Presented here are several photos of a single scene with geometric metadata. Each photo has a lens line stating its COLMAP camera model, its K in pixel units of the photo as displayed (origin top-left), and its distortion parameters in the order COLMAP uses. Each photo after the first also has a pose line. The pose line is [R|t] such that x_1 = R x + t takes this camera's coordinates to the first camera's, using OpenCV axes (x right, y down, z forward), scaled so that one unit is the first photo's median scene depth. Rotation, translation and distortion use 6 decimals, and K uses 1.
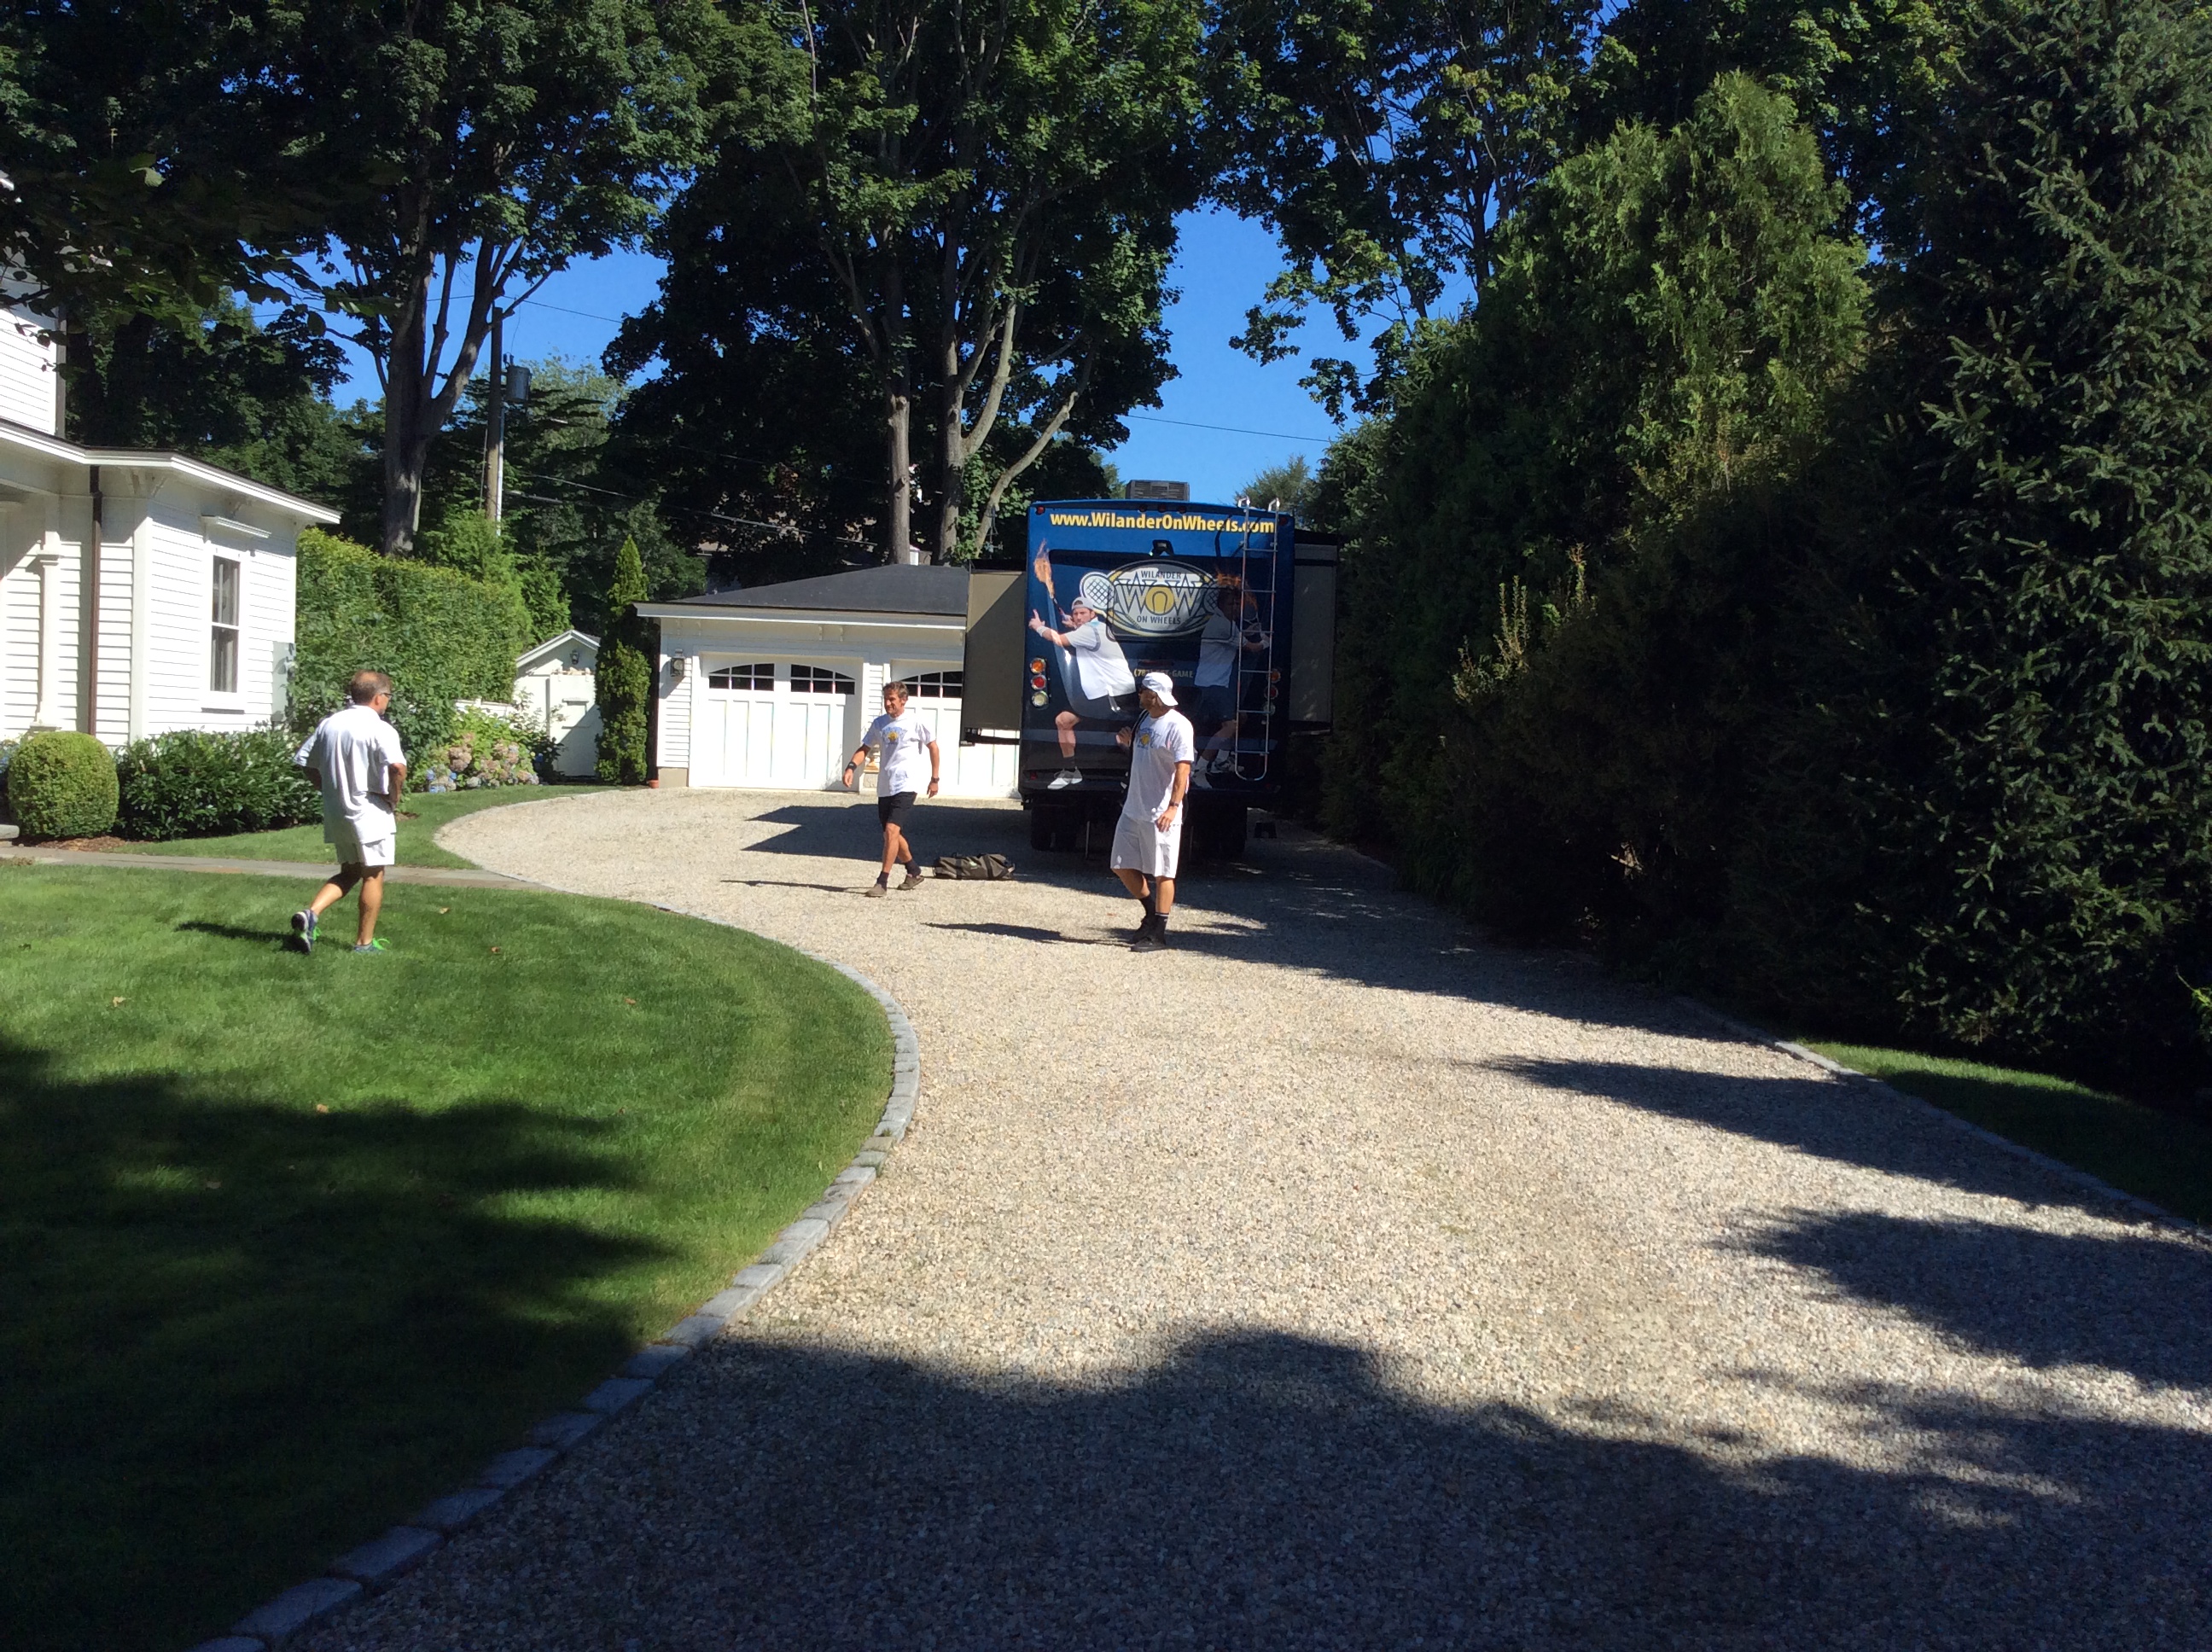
lens RADIAL K [[2120.1, 0, 1105.8], [0, 2120.1, 827.2], [0, 0, 1]] dist [0.006121, 0.000000]
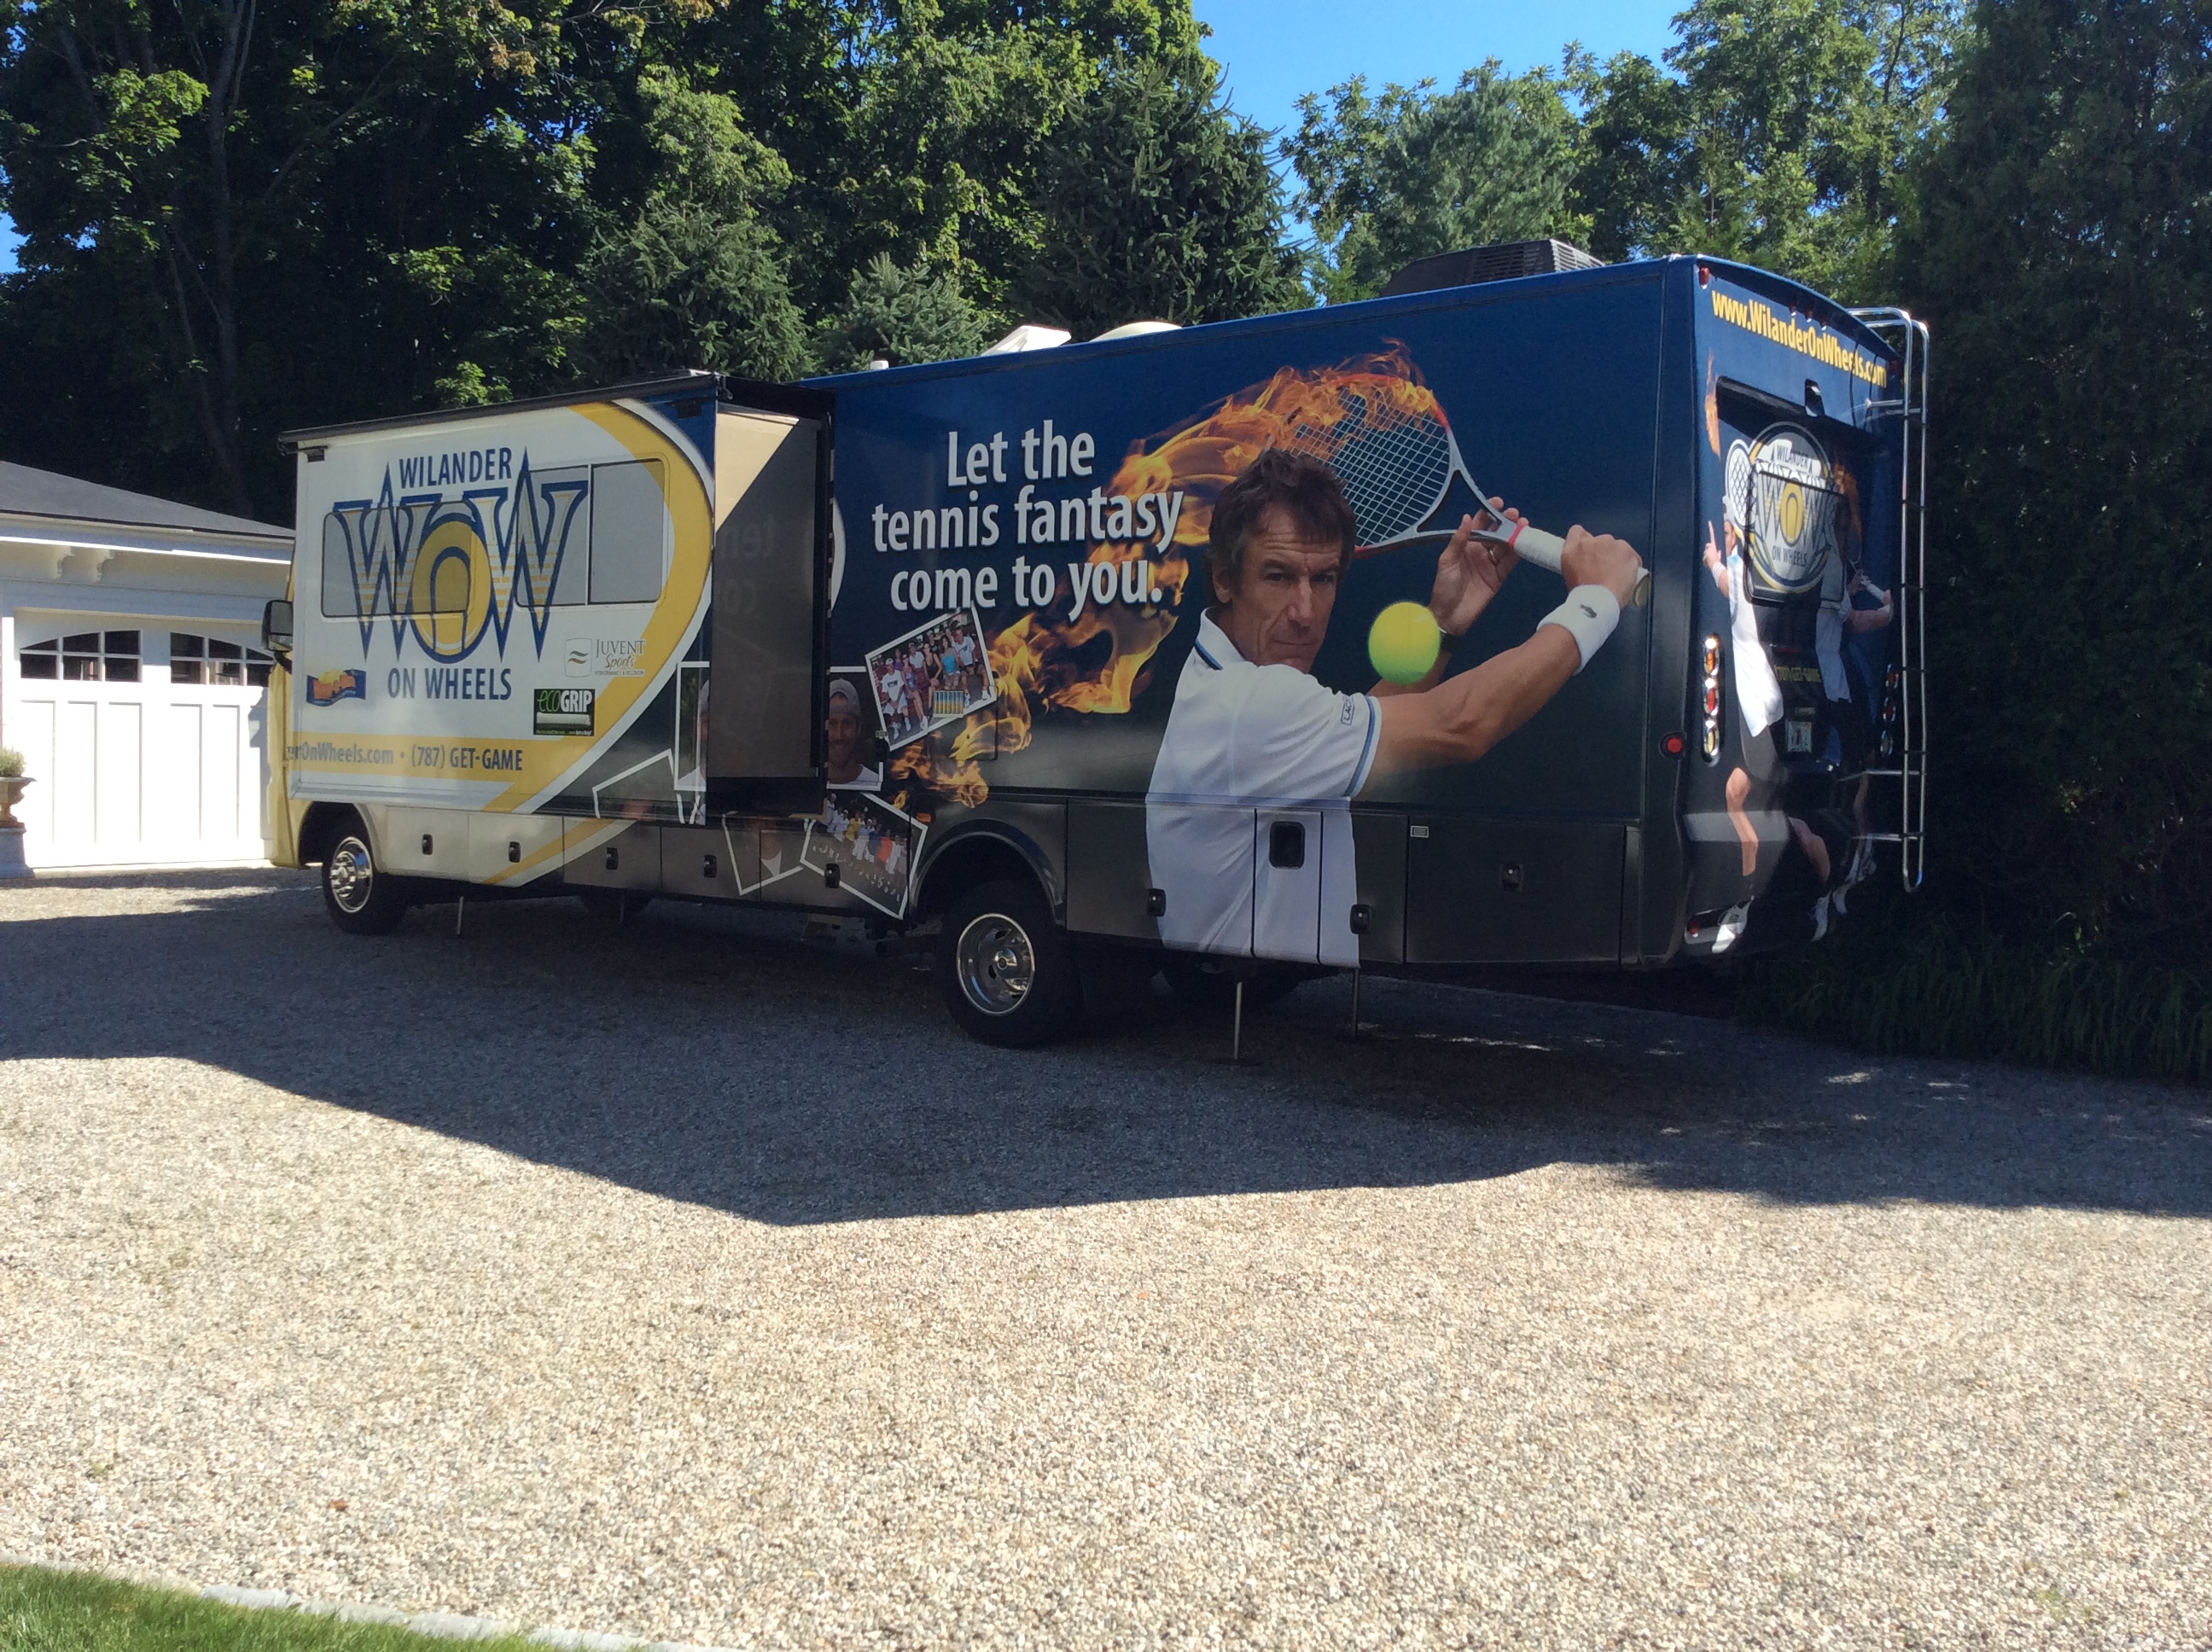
lens RADIAL K [[2120.1, 0, 1106.2], [0, 2120.1, 821.4], [0, 0, 1]] dist [0.006121, 0.000000]
pose [[0.878425, -0.038275, 0.476344, -0.199594], [0.030430, 0.999245, 0.024175, -0.034898], [-0.476910, -0.006741, 0.878926, 0.416358]]
